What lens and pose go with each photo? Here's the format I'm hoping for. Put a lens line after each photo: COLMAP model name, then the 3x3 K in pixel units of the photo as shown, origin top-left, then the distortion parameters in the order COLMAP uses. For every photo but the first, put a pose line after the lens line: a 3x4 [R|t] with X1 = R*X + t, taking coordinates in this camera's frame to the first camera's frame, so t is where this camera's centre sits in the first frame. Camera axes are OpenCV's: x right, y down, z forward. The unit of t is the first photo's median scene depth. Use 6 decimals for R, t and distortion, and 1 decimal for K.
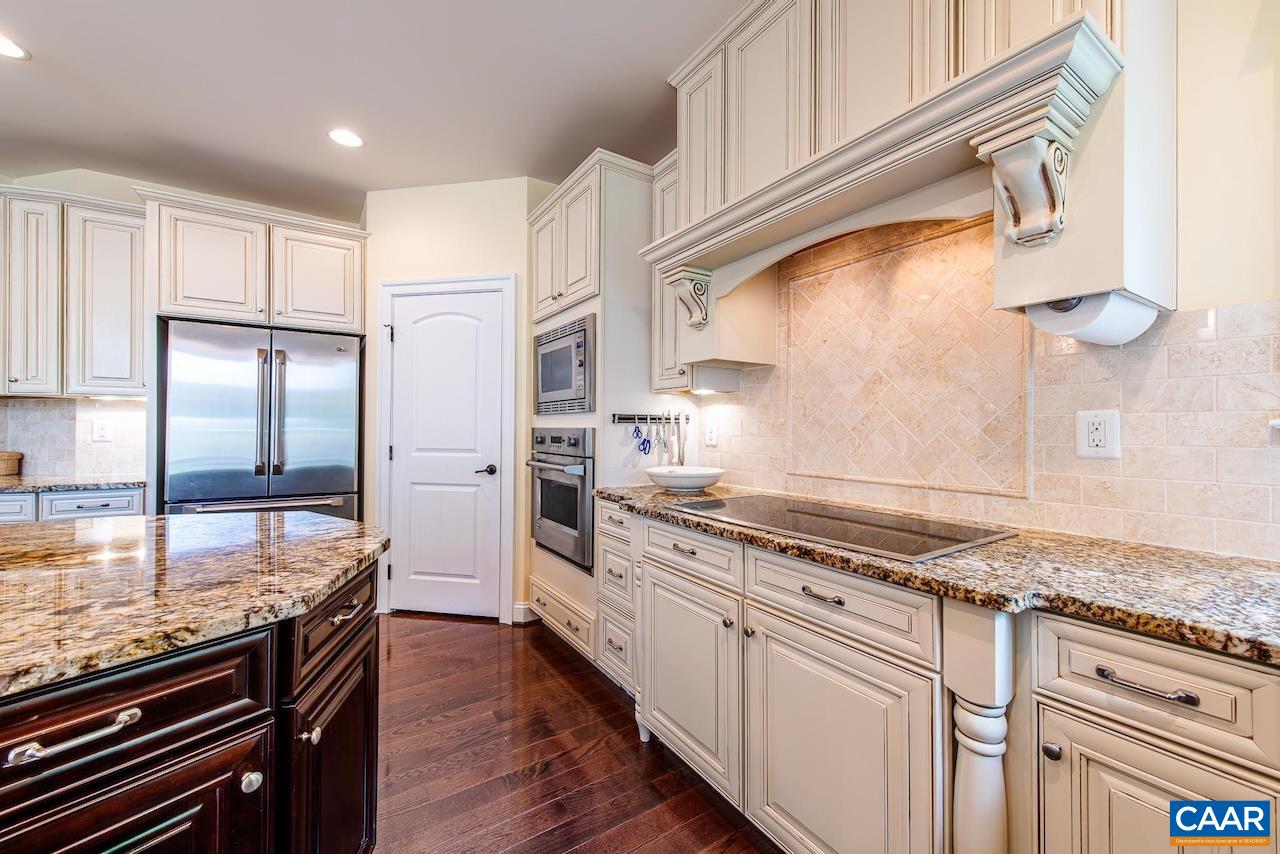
lens RADIAL K [[502.6, 0, 639.3], [0, 502.6, 425.8], [0, 0, 1]] dist [0.013325, -0.003575]
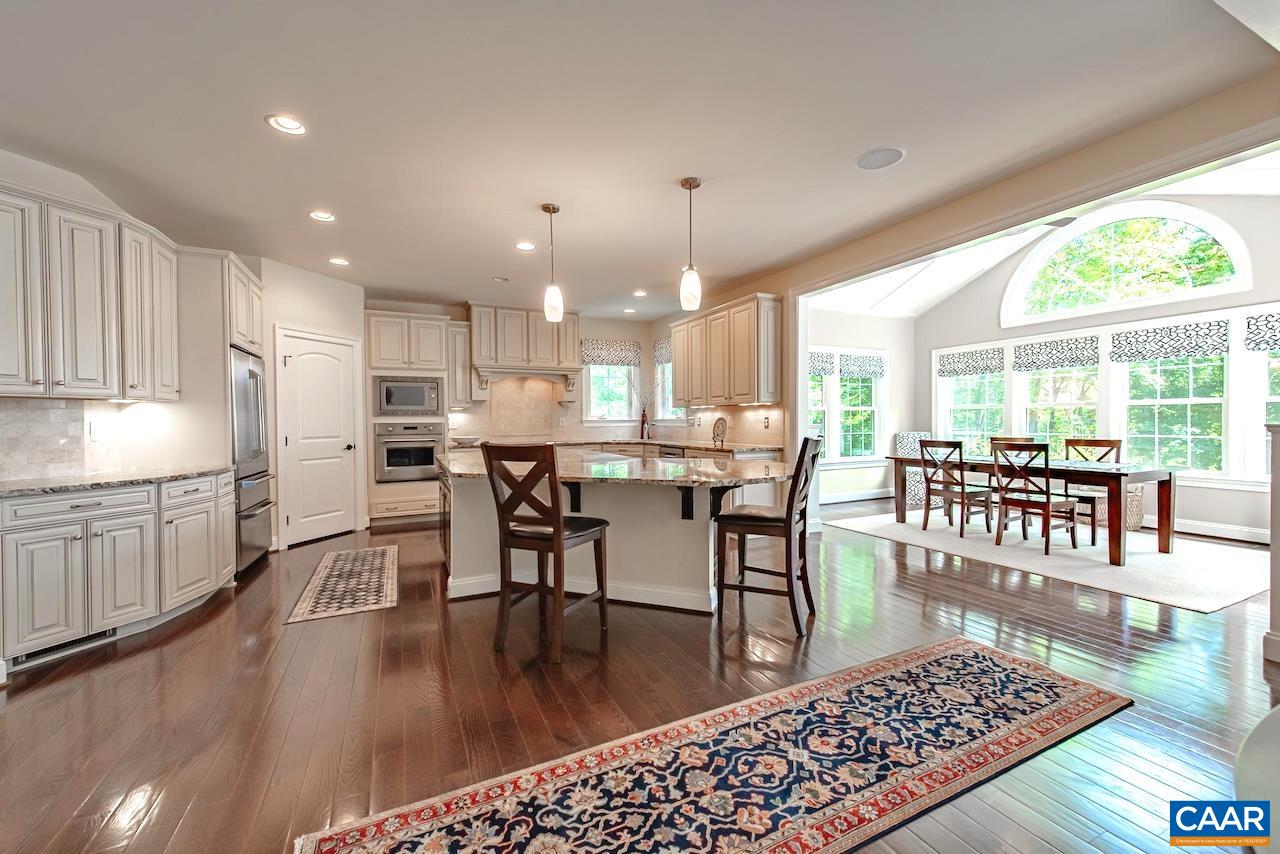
lens RADIAL K [[502.6, 0, 639.3], [0, 502.6, 425.8], [0, 0, 1]] dist [0.013325, -0.003575]
pose [[0.132045, -0.017870, 0.991083, -2.531484], [0.002994, 0.999840, 0.017629, -0.020858], [-0.991239, 0.000639, 0.132077, -0.322768]]
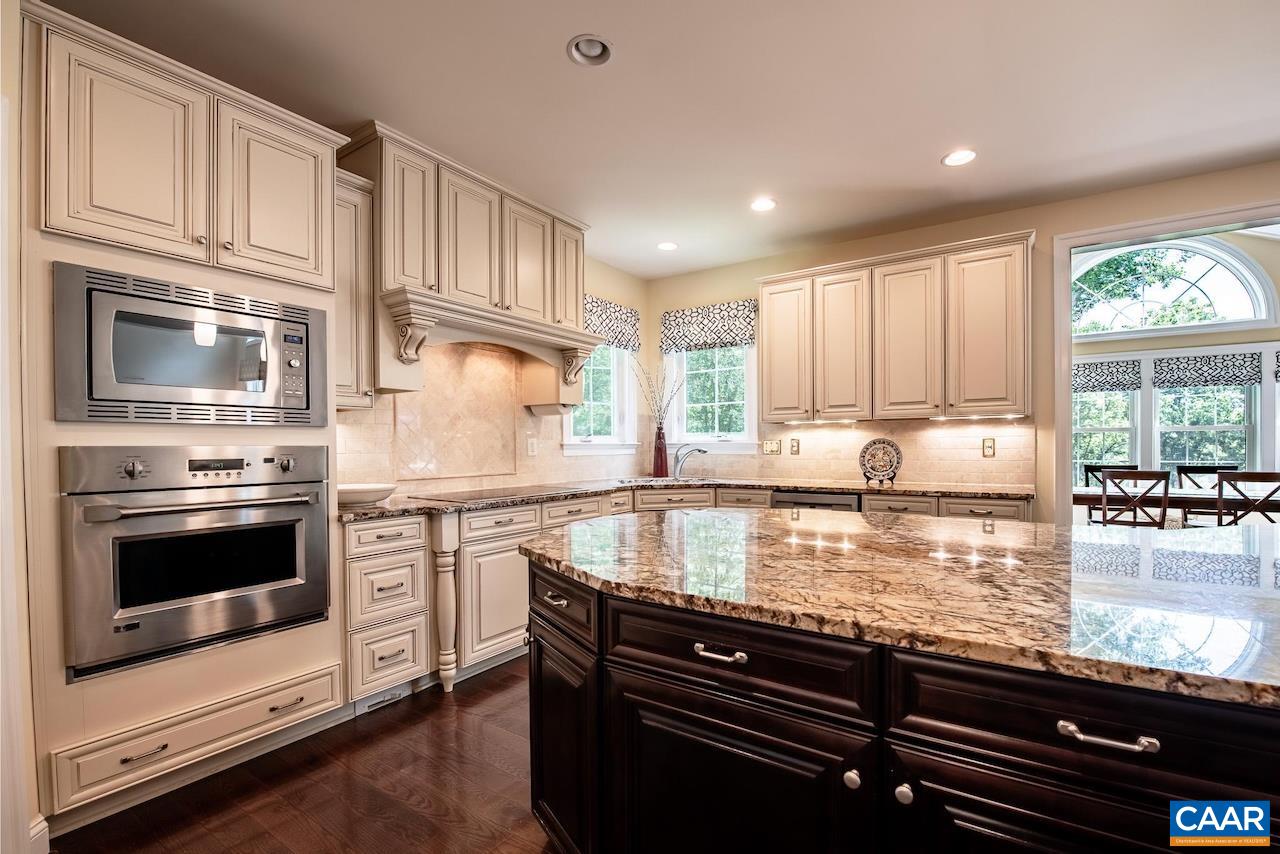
lens RADIAL K [[537.8, 0, 682.3], [0, 537.8, 456.9], [0, 0, 1]] dist [-0.028478, 0.000140]
pose [[-0.423407, -0.020135, 0.905716, -1.183224], [-0.000748, 0.999760, 0.021876, 0.002389], [-0.905939, 0.008585, -0.423321, 0.845015]]
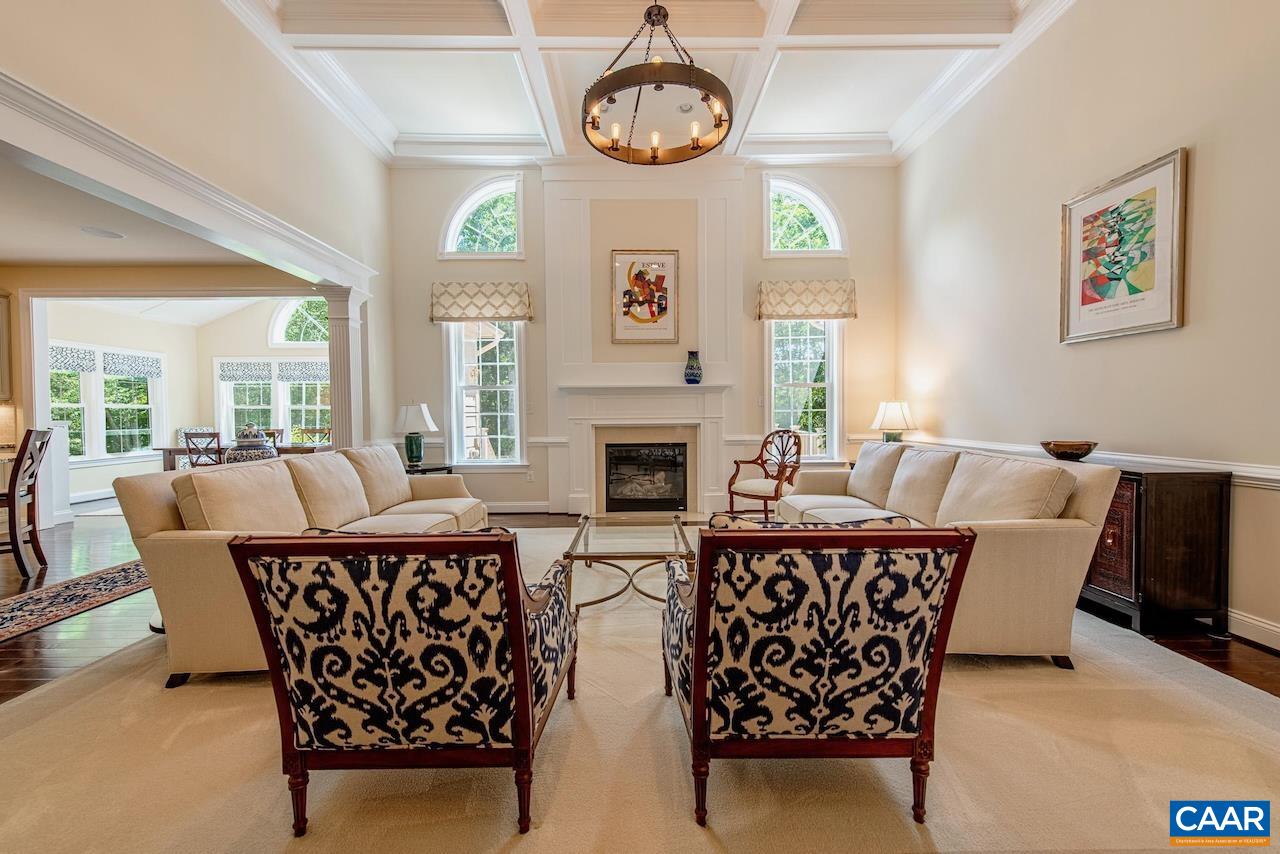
lens RADIAL K [[502.6, 0, 639.3], [0, 502.6, 425.8], [0, 0, 1]] dist [0.013325, -0.003575]
pose [[-0.848922, -0.012991, 0.528358, -3.761860], [-0.000914, 0.999732, 0.023112, -0.020953], [-0.528517, 0.019138, -0.848707, -0.213517]]
